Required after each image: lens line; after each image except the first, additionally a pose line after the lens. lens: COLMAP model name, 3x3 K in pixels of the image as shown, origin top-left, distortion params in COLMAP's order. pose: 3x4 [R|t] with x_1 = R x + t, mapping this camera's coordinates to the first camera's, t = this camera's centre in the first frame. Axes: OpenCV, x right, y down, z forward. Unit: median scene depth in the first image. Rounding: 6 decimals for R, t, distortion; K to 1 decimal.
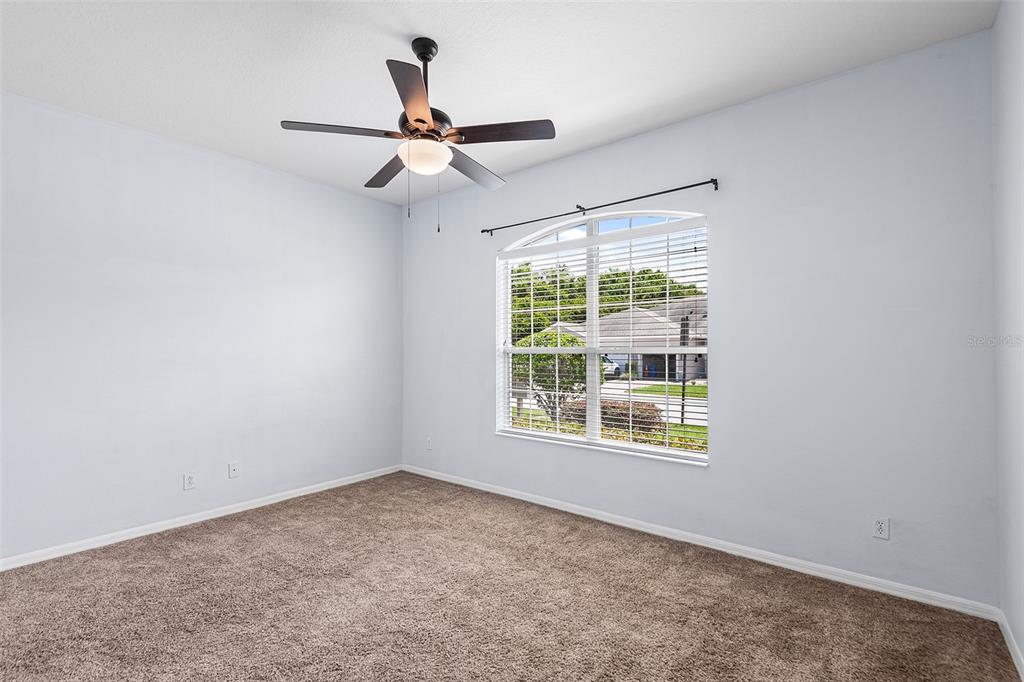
lens RADIAL K [[469.7, 0, 514.9], [0, 469.7, 345.6], [0, 0, 1]] dist [0.020755, -0.011345]
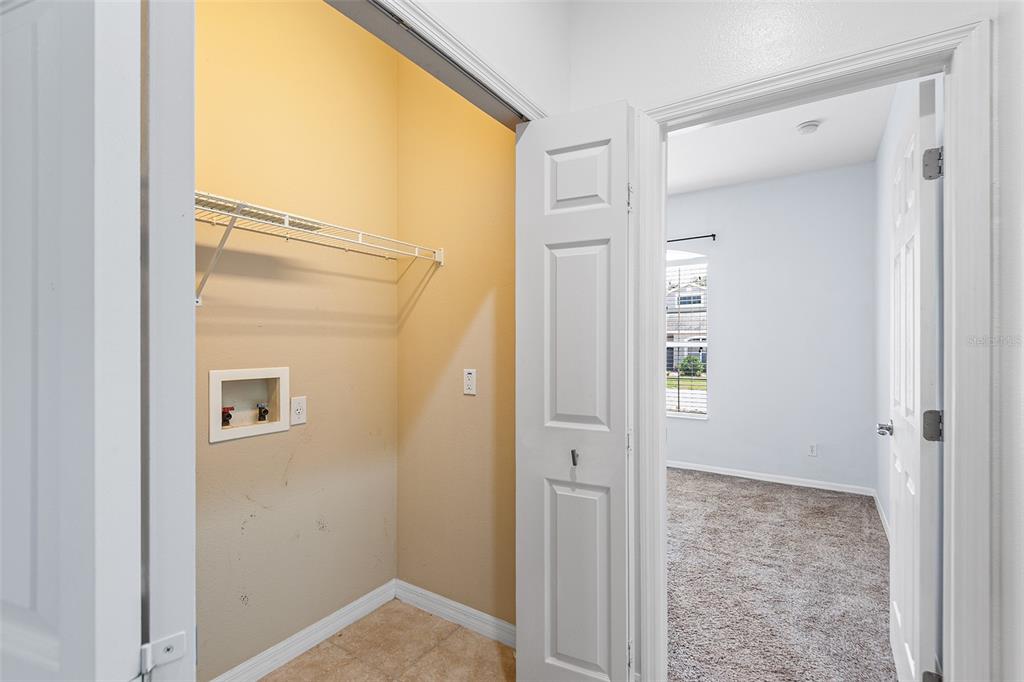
lens RADIAL K [[469.7, 0, 512.6], [0, 469.7, 339.9], [0, 0, 1]] dist [0.020755, -0.011345]
pose [[0.995934, 0.009027, 0.089637, -0.469013], [-0.009185, 0.999957, 0.001349, -0.001302], [-0.089621, -0.002166, 0.995974, -0.612306]]
